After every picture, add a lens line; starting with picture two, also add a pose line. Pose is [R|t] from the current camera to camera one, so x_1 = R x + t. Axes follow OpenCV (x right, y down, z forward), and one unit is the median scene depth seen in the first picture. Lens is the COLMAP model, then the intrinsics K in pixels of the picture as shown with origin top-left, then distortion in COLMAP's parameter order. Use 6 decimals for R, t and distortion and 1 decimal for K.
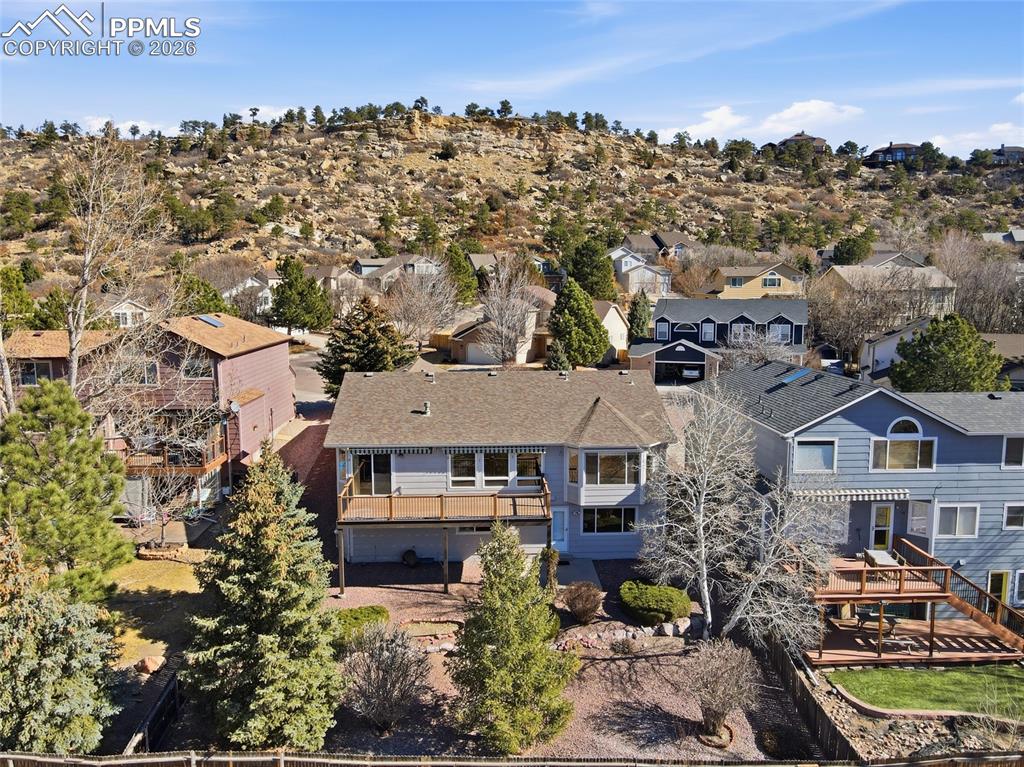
lens RADIAL K [[752.7, 0, 514.7], [0, 752.7, 384.0], [0, 0, 1]] dist [0.002423, 0.022814]
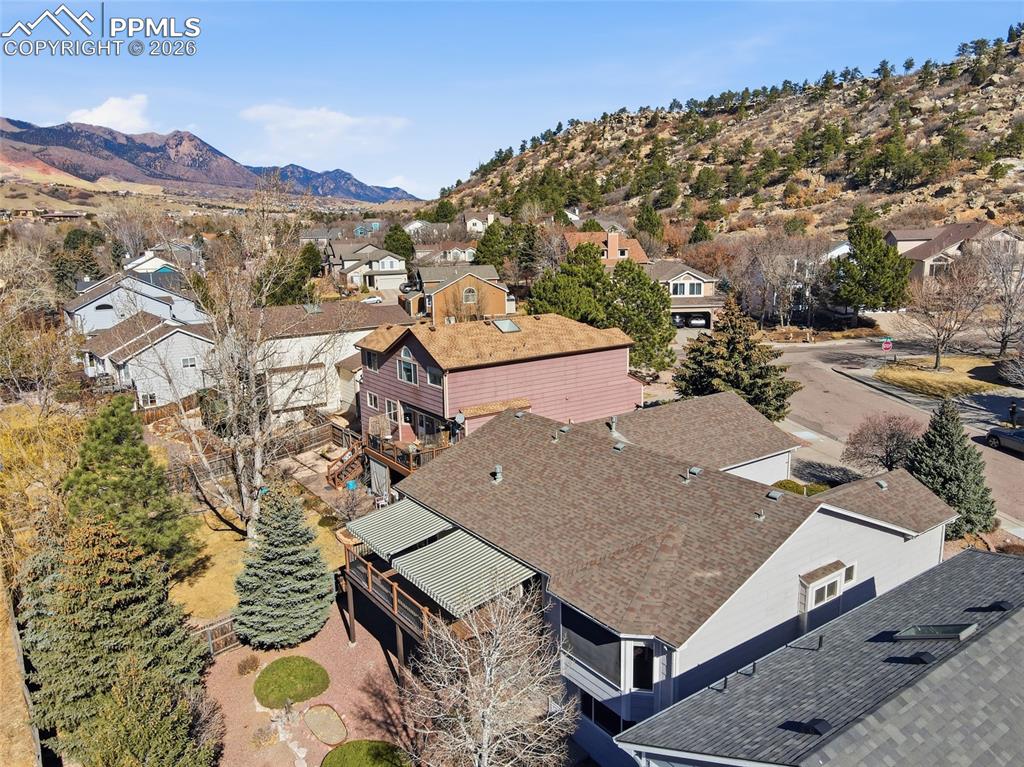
lens RADIAL K [[752.7, 0, 509.4], [0, 752.7, 387.5], [0, 0, 1]] dist [0.002423, 0.022814]
pose [[0.546110, 0.165334, -0.821236, 0.075955], [-0.093901, 0.986234, 0.136110, -0.023956], [0.832434, 0.002784, 0.554117, 0.076015]]
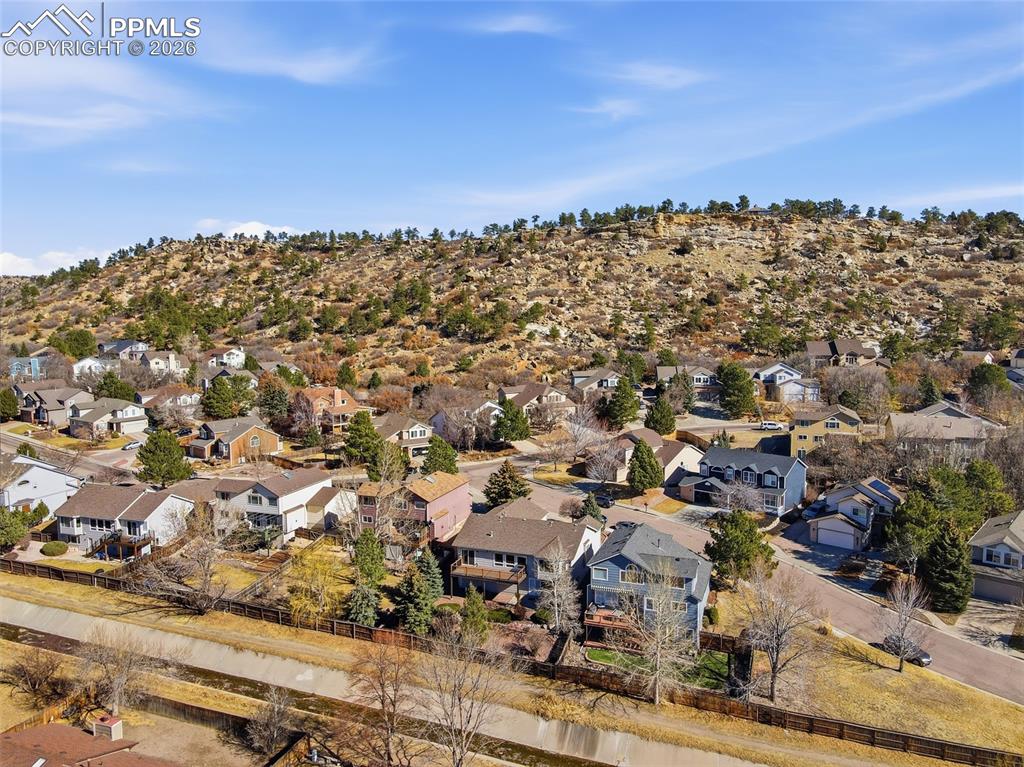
lens RADIAL K [[752.7, 0, 514.4], [0, 752.7, 386.1], [0, 0, 1]] dist [0.002423, 0.022814]
pose [[0.923406, 0.042102, -0.381510, 0.131472], [-0.051703, 0.998551, -0.014946, -0.062635], [0.380327, 0.033526, 0.924244, -0.199910]]
